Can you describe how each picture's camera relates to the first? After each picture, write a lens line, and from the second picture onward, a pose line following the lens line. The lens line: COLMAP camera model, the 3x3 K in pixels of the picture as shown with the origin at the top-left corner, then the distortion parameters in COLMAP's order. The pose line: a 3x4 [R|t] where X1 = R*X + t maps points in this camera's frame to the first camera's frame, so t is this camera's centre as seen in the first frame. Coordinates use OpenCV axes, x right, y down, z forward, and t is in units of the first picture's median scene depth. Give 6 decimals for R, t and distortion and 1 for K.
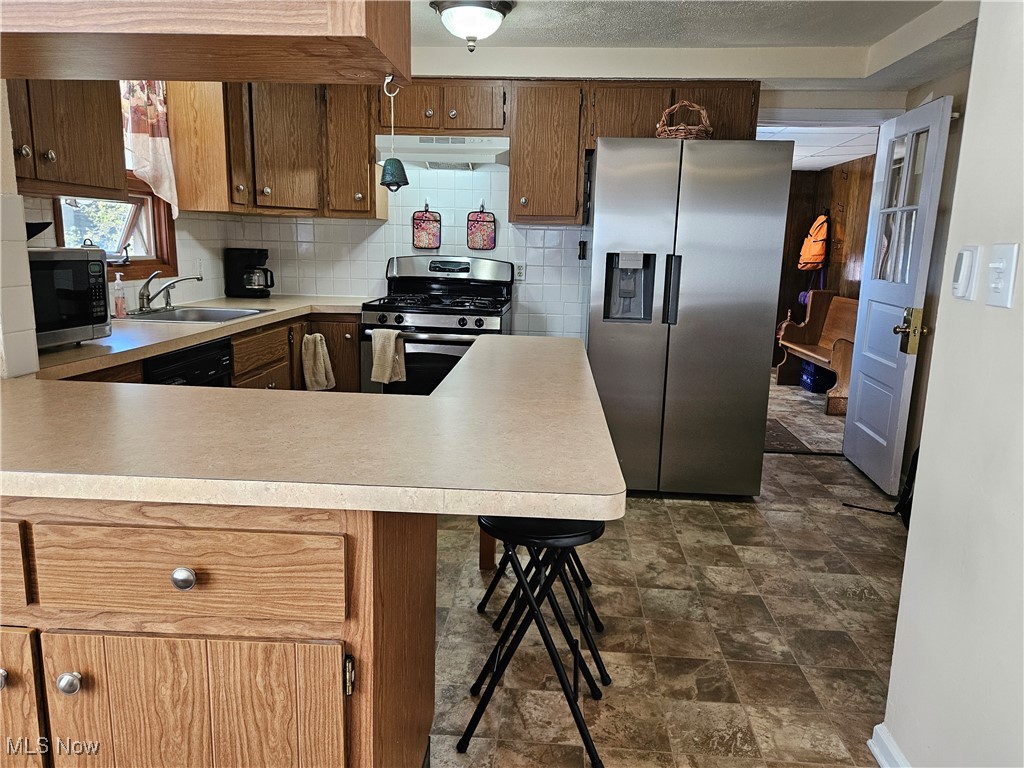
lens RADIAL K [[732.4, 0, 512.0], [0, 732.4, 384.0], [0, 0, 1]] dist [0.101403, 0.000387]
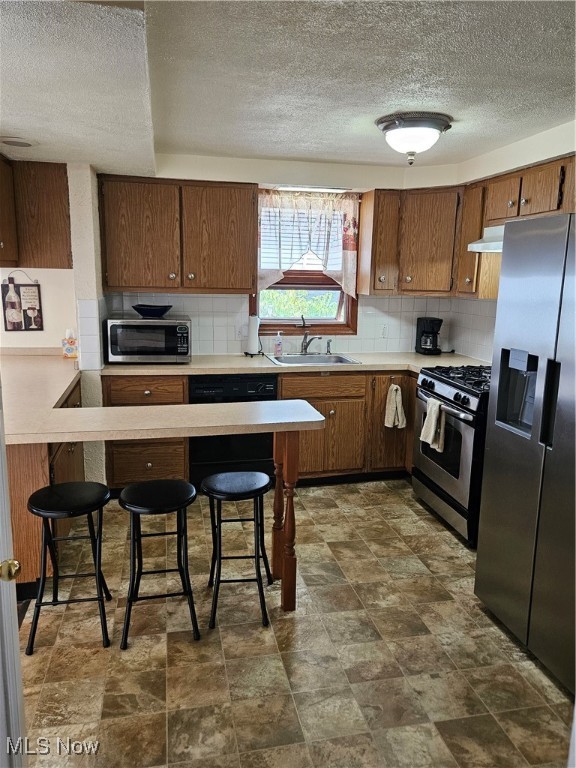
lens RADIAL K [[565.4, 0, 288.0], [0, 565.4, 384.0], [0, 0, 1]] dist [0.042300, 0.000960]
pose [[0.276187, 0.169552, -0.946030, 0.781466], [-0.194937, 0.973739, 0.117608, -0.182436], [0.941127, 0.151934, 0.301986, 0.609674]]
